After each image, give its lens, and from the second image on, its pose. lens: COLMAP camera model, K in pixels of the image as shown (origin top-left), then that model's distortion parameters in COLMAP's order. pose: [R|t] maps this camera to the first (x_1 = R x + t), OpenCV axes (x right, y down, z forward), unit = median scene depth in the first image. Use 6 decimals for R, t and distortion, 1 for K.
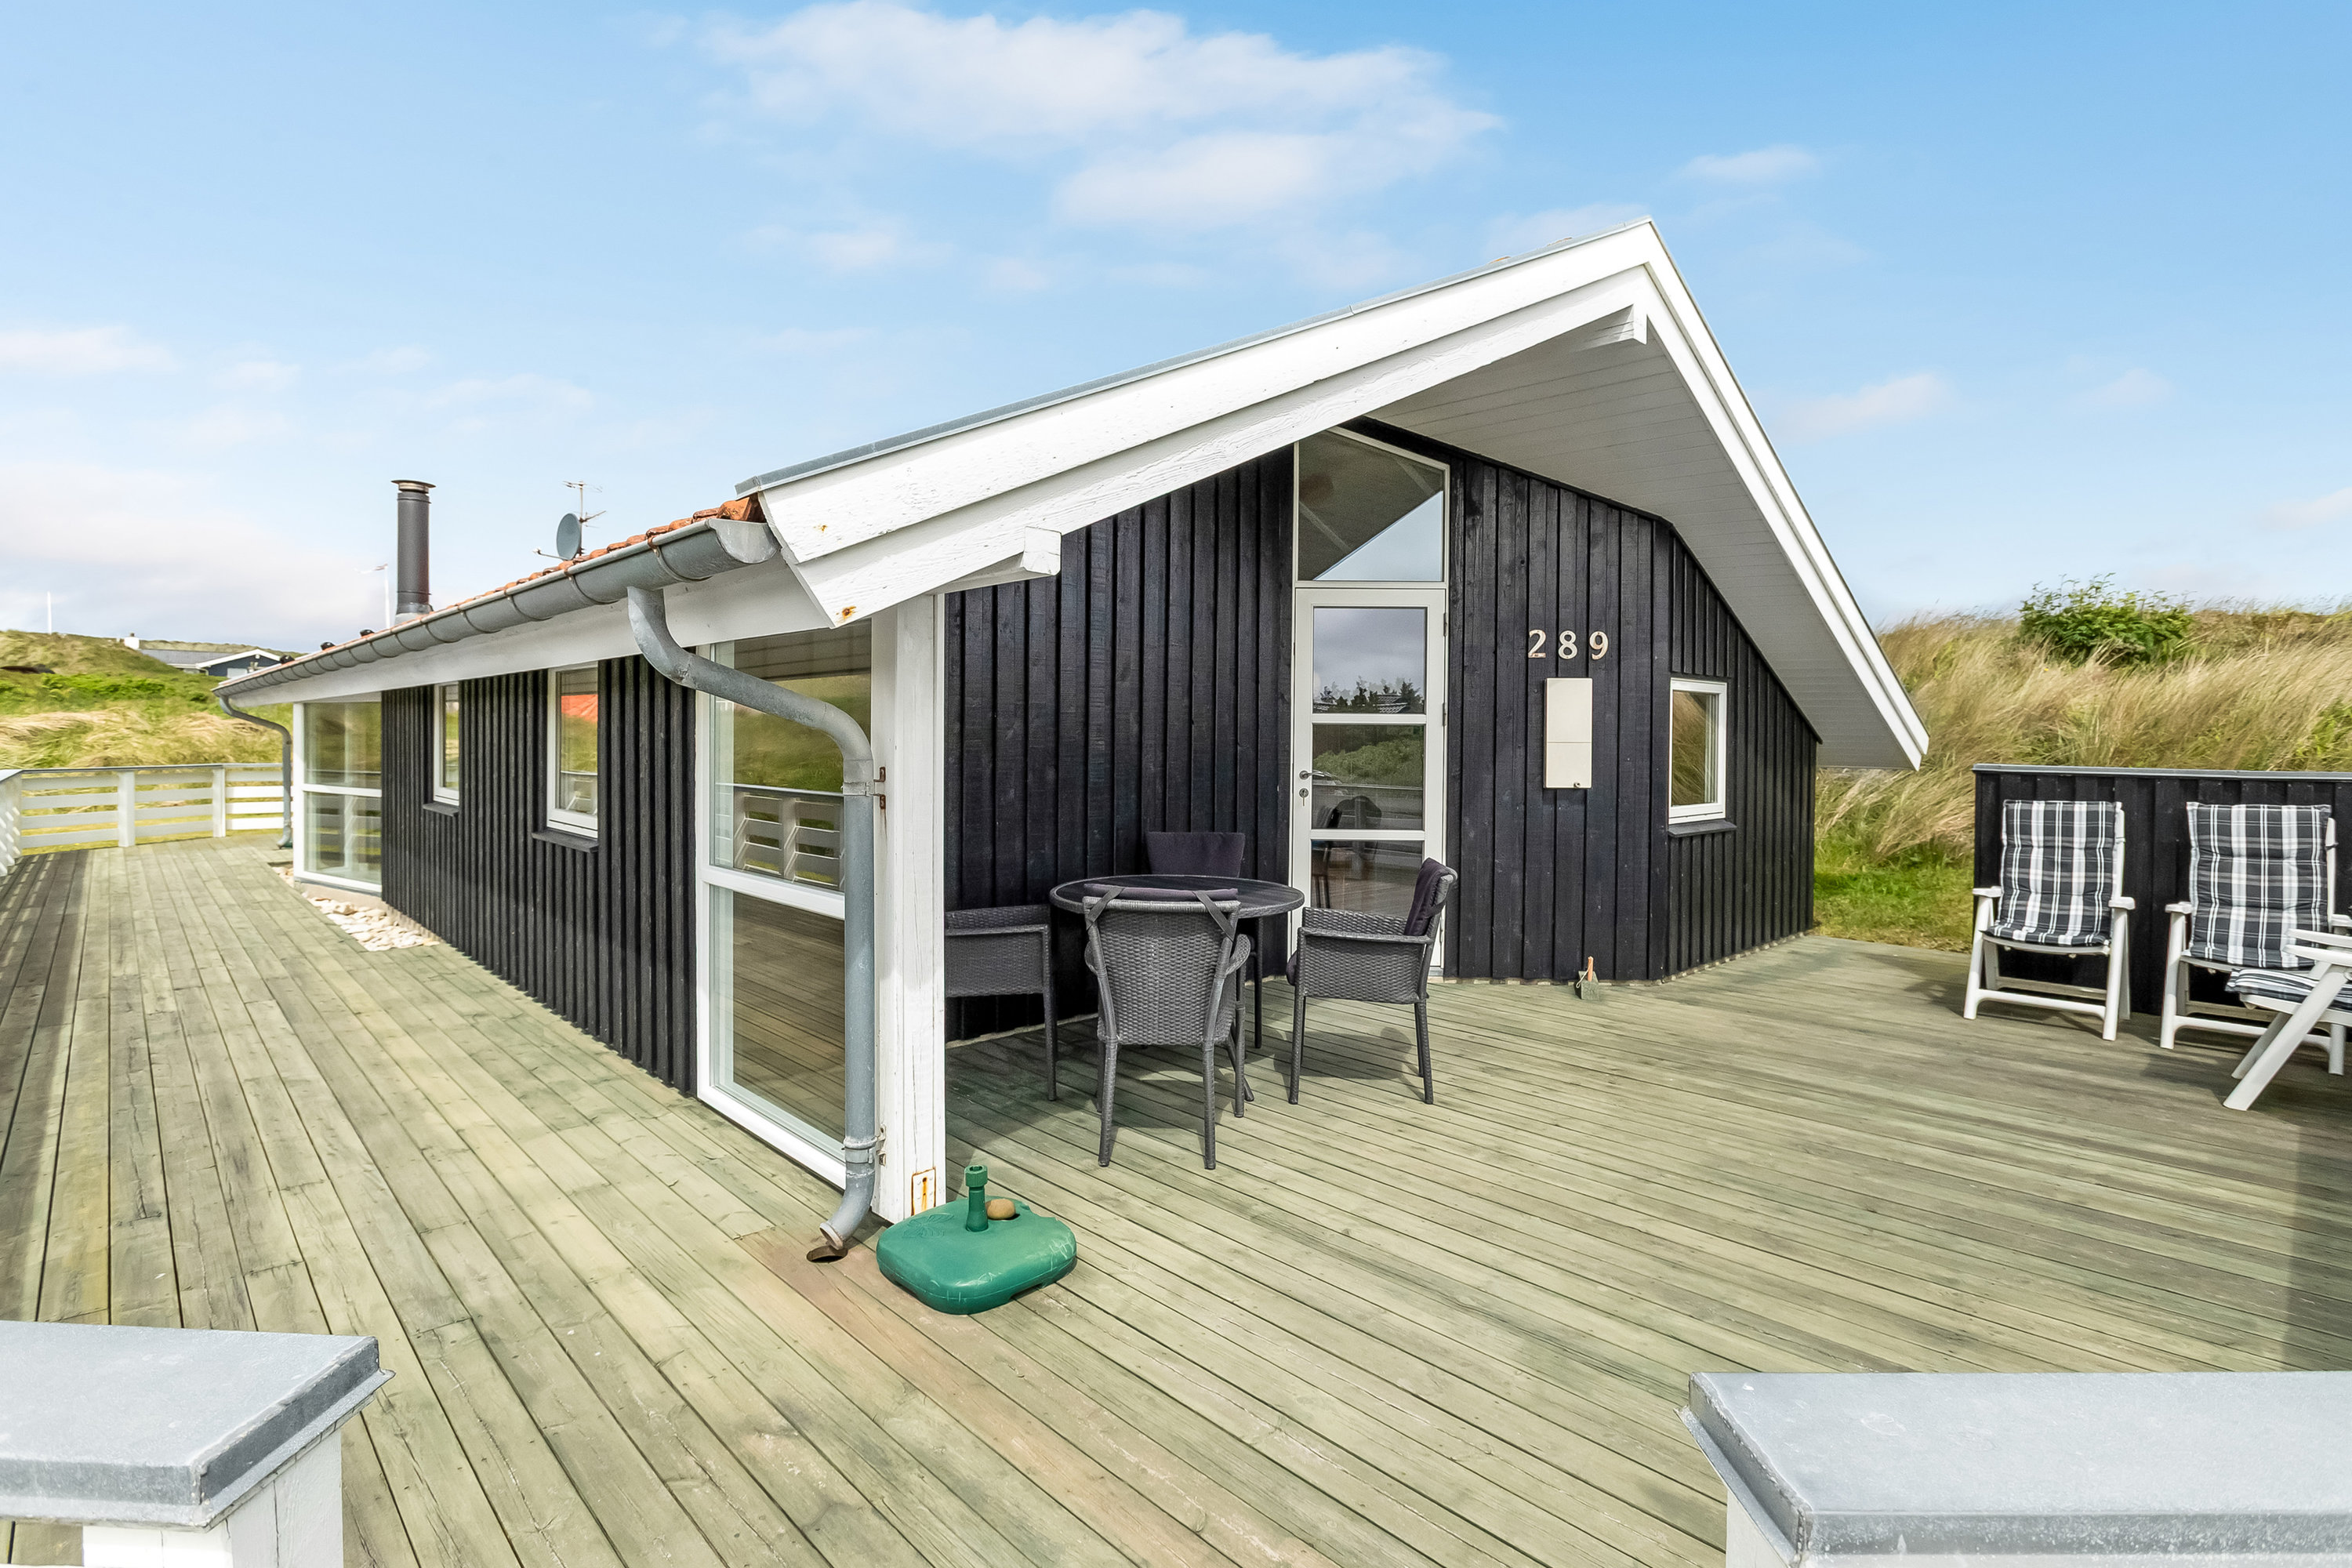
lens RADIAL K [[1134.5, 0, 1164.6], [0, 1134.5, 769.9], [0, 0, 1]] dist [-0.016818, 0.002503]
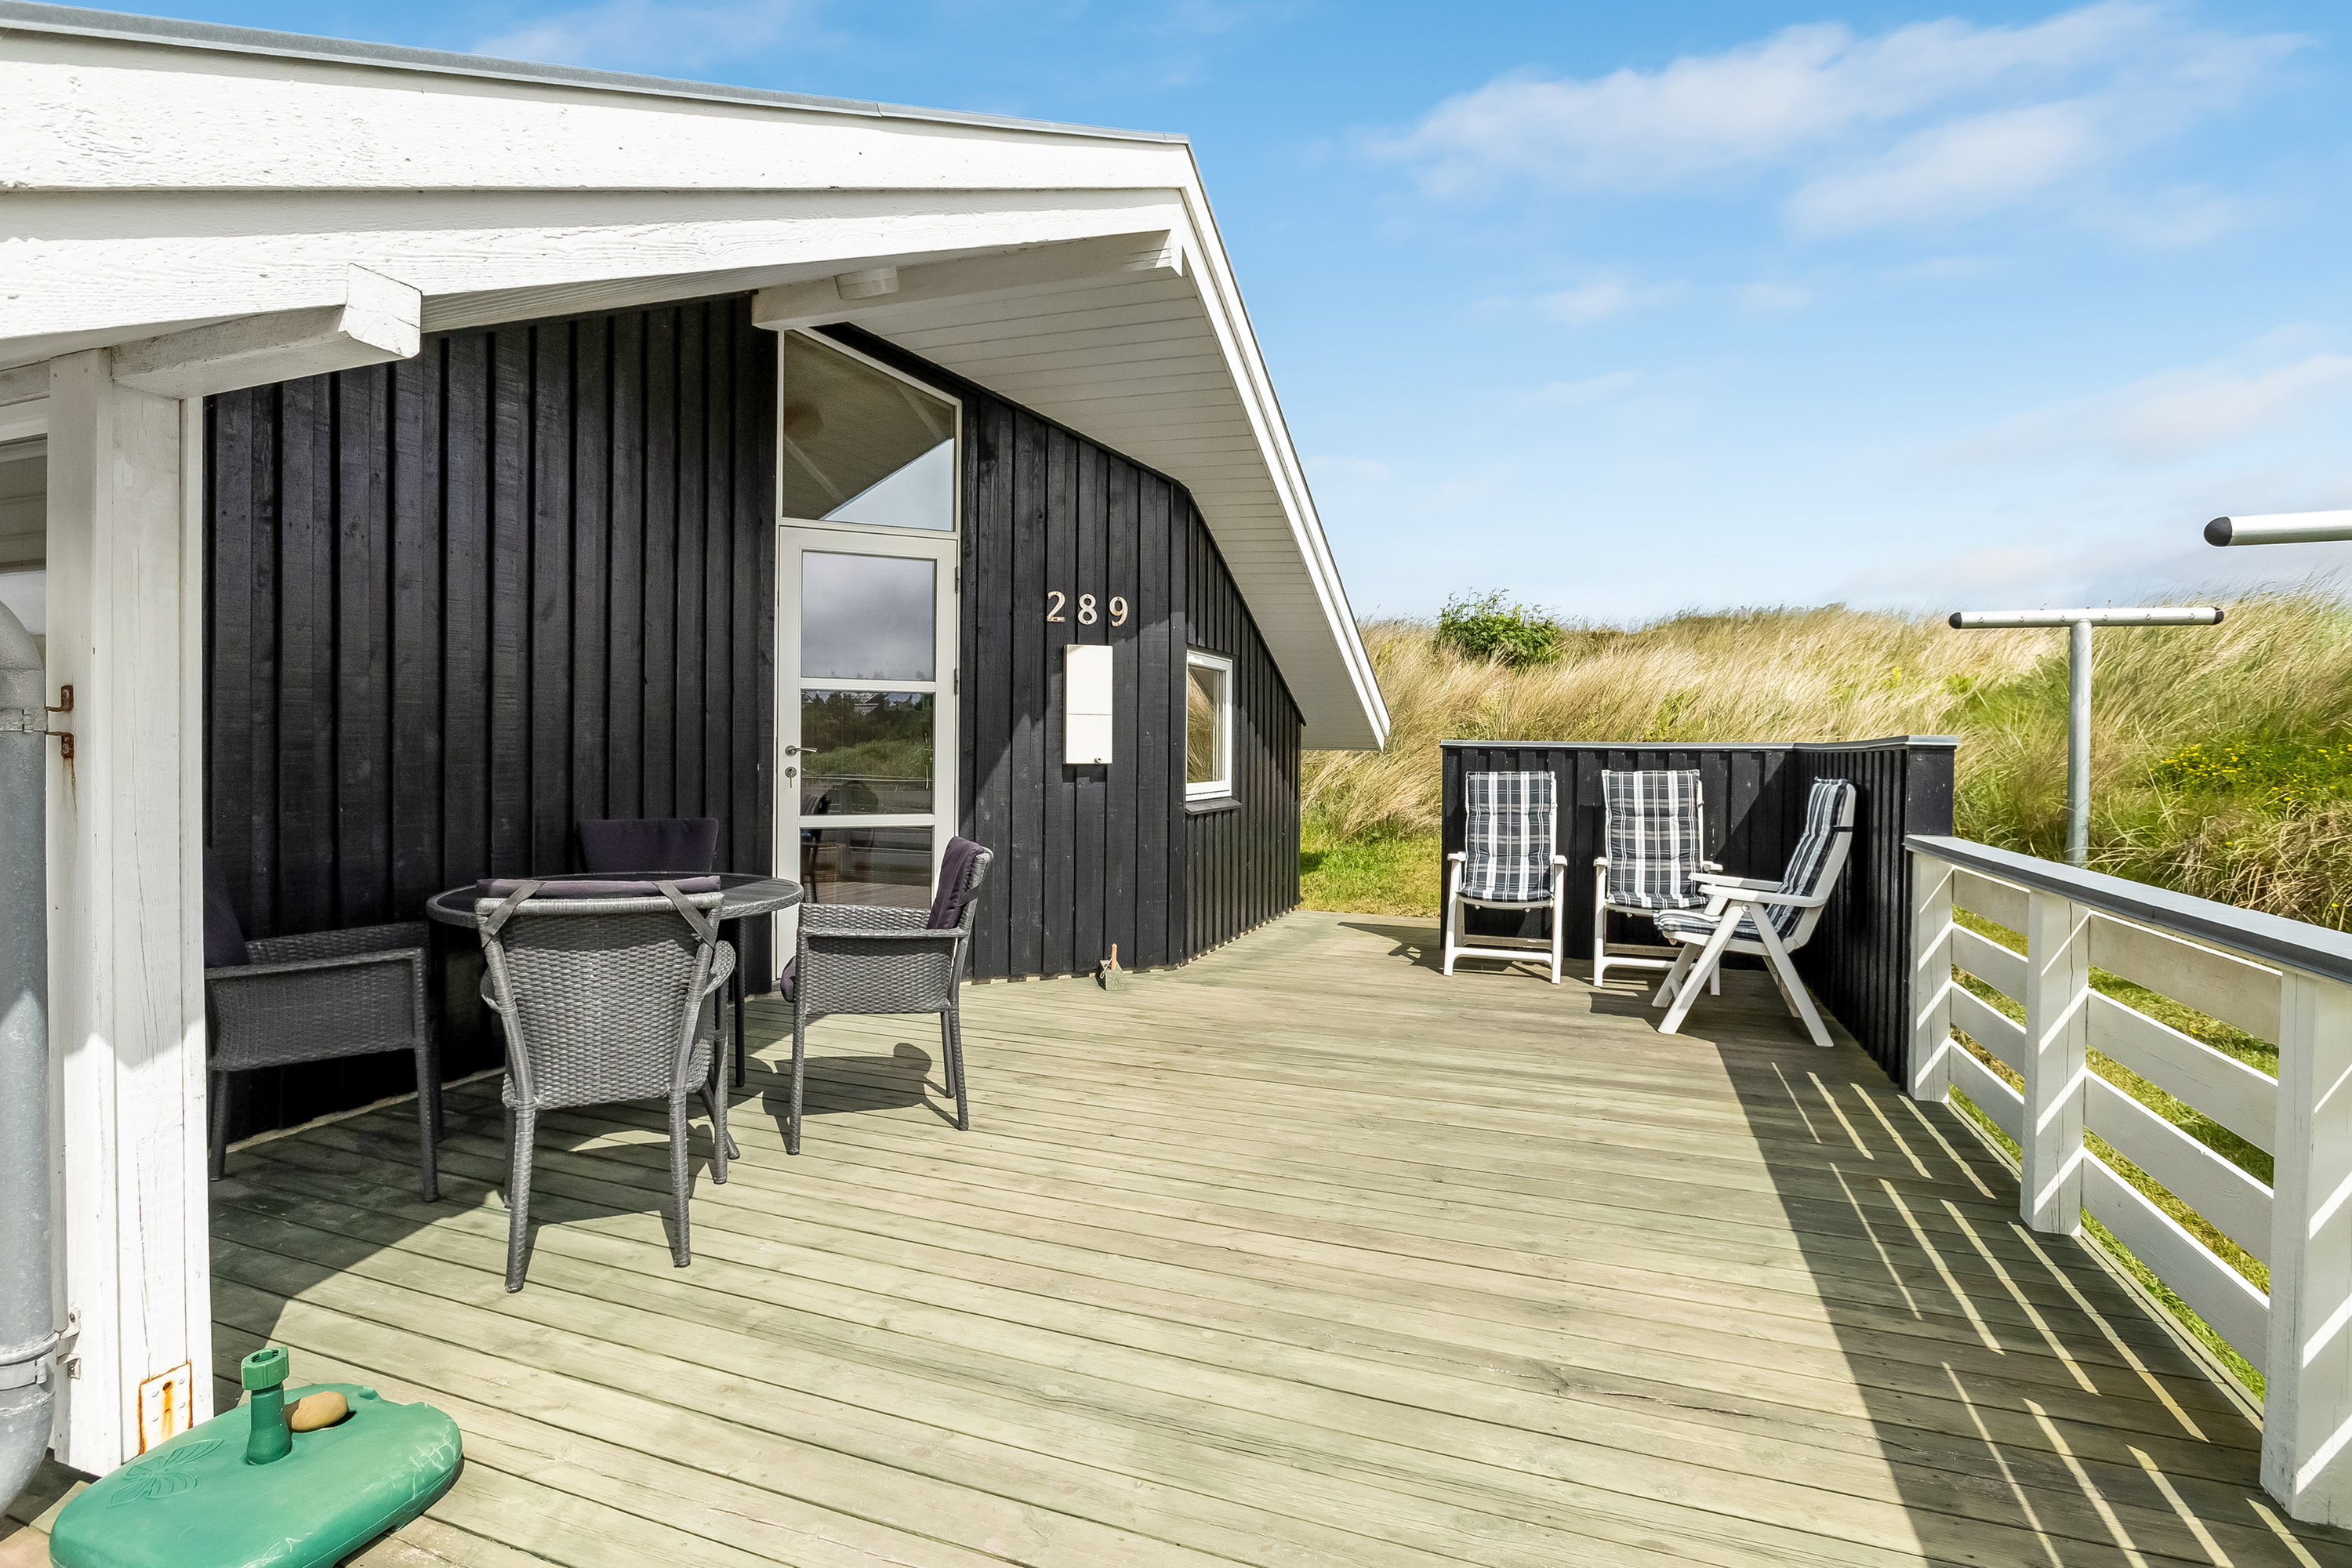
lens RADIAL K [[1134.5, 0, 1164.6], [0, 1134.5, 769.9], [0, 0, 1]] dist [-0.016818, 0.002503]
pose [[0.895538, -0.004547, 0.444961, -0.002254], [0.008463, 0.999941, -0.006816, 0.035057], [-0.444904, 0.009870, 0.895524, 0.175064]]
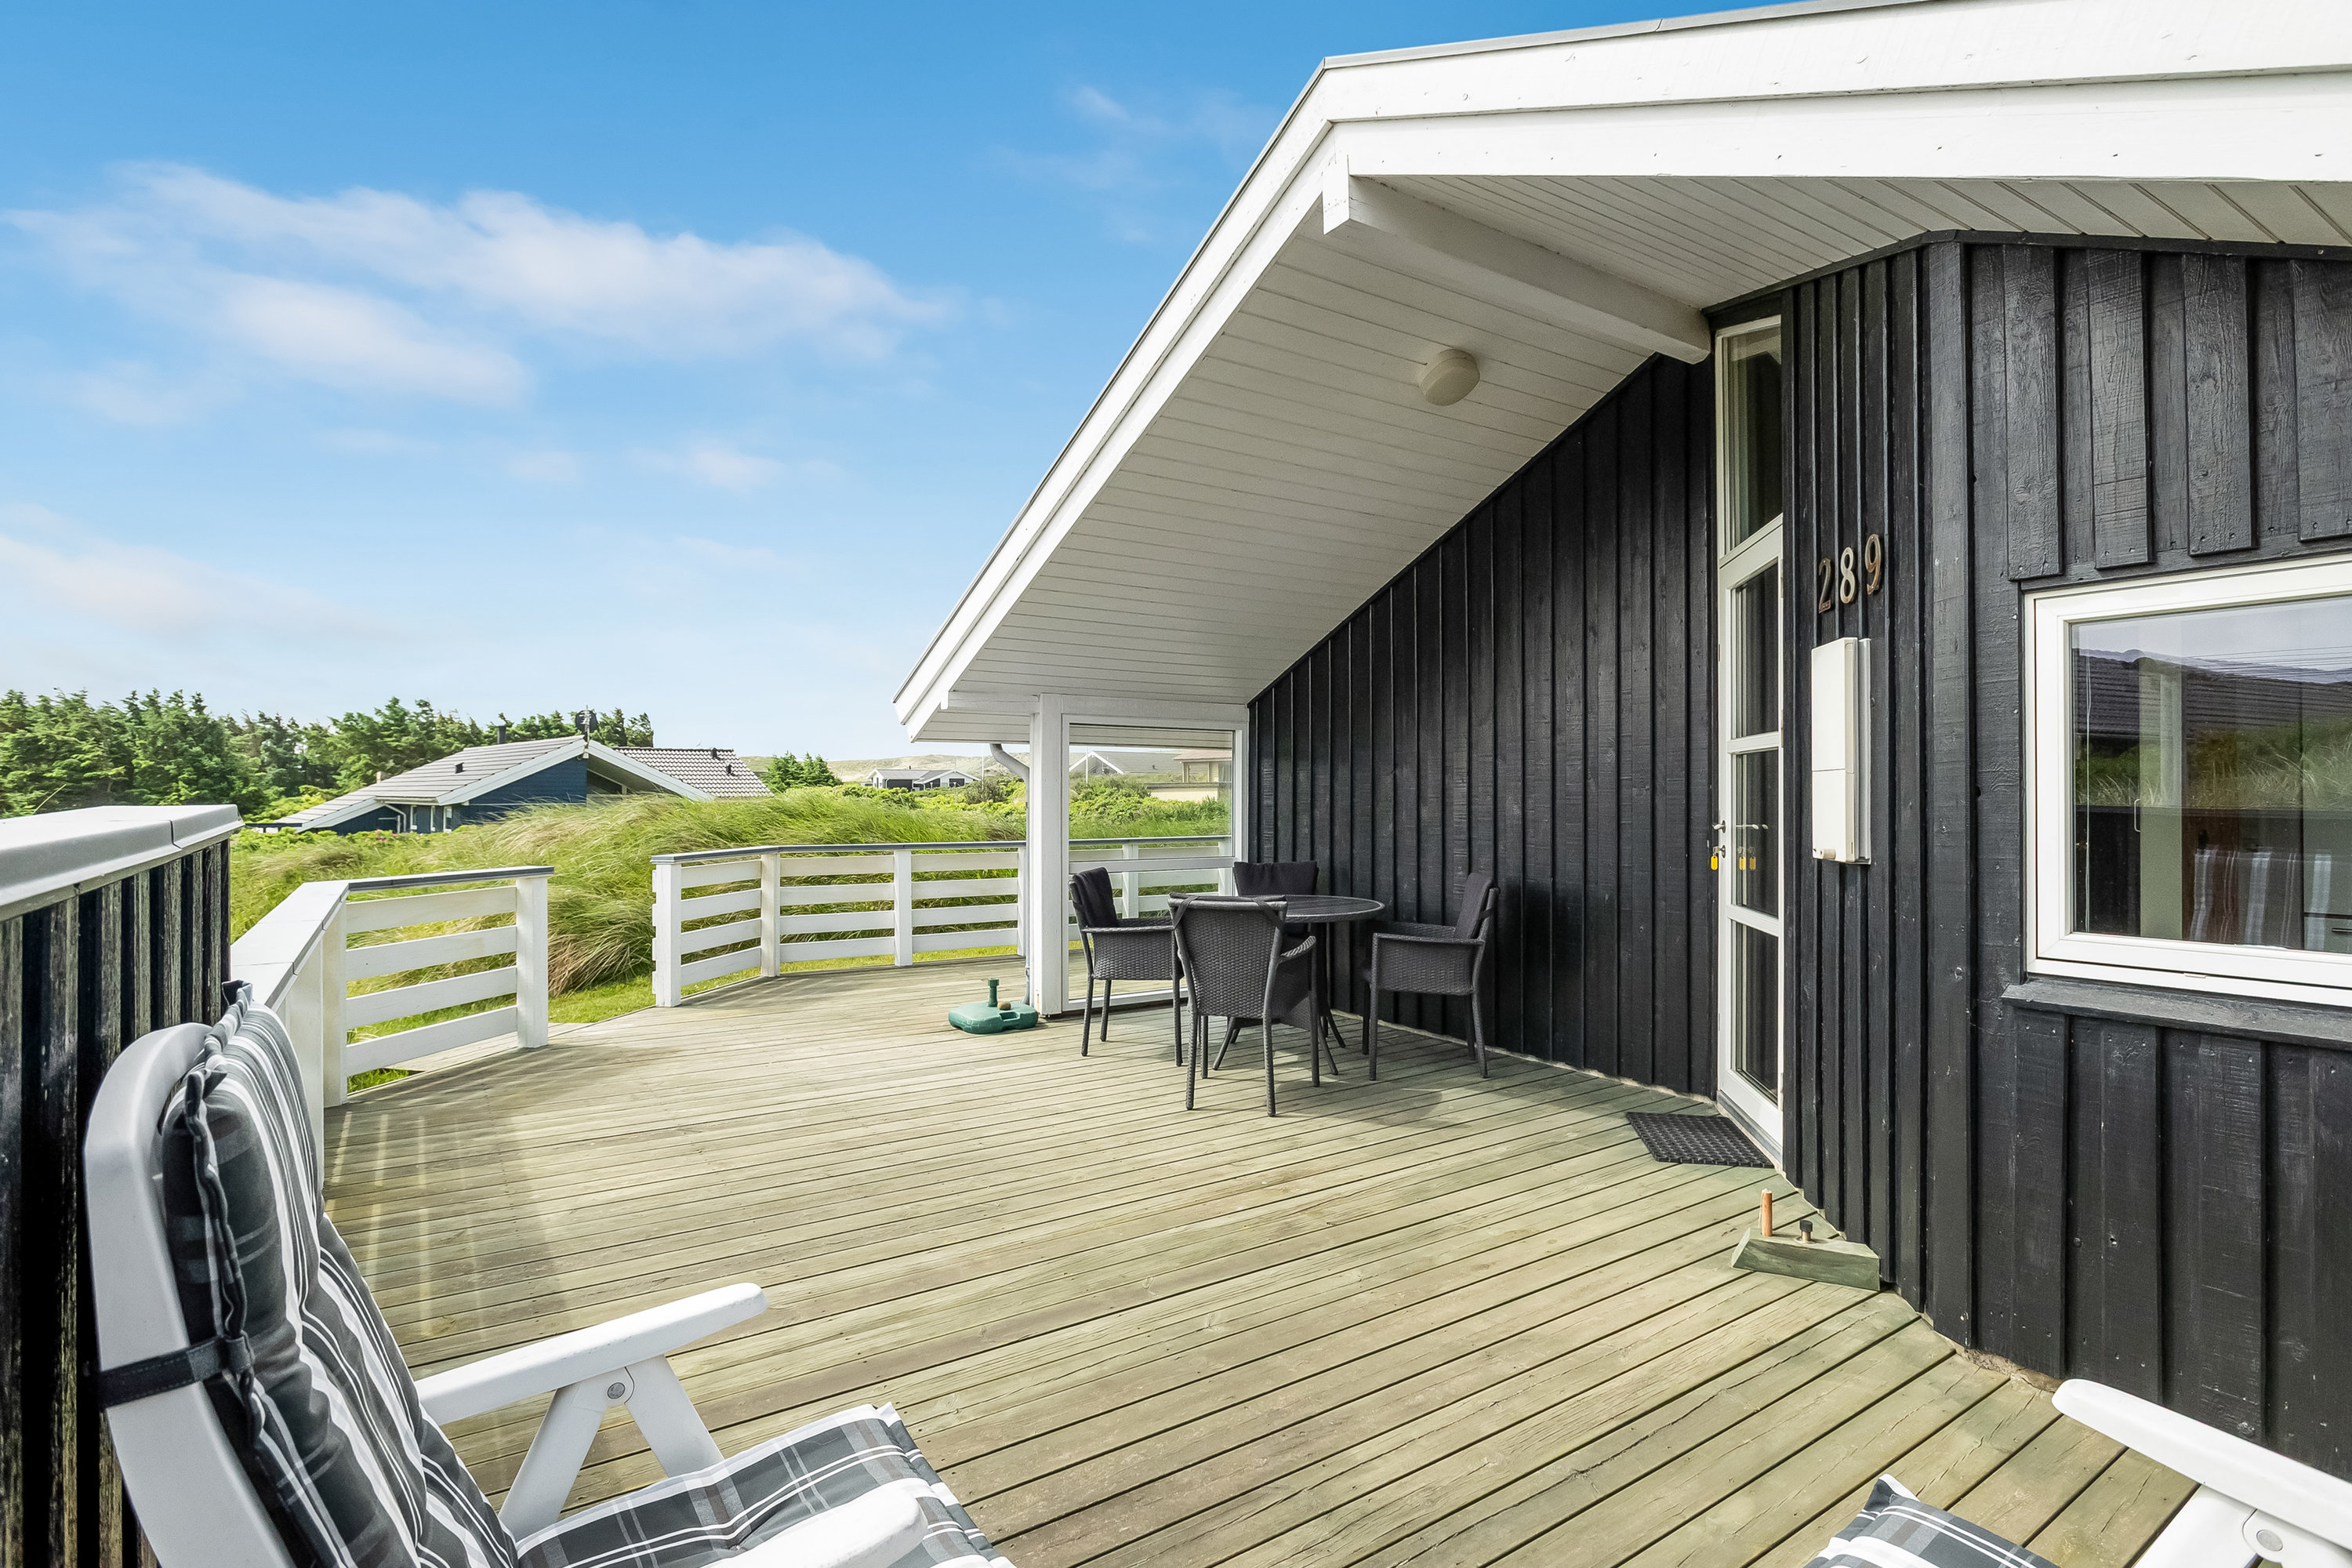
lens RADIAL K [[1134.5, 0, 1164.6], [0, 1134.5, 769.9], [0, 0, 1]] dist [-0.016818, 0.002503]
pose [[-0.167263, -0.024201, -0.985615, 1.237506], [-0.038076, 0.999111, -0.018071, -0.008547], [0.985177, 0.034506, -0.168036, 1.081865]]
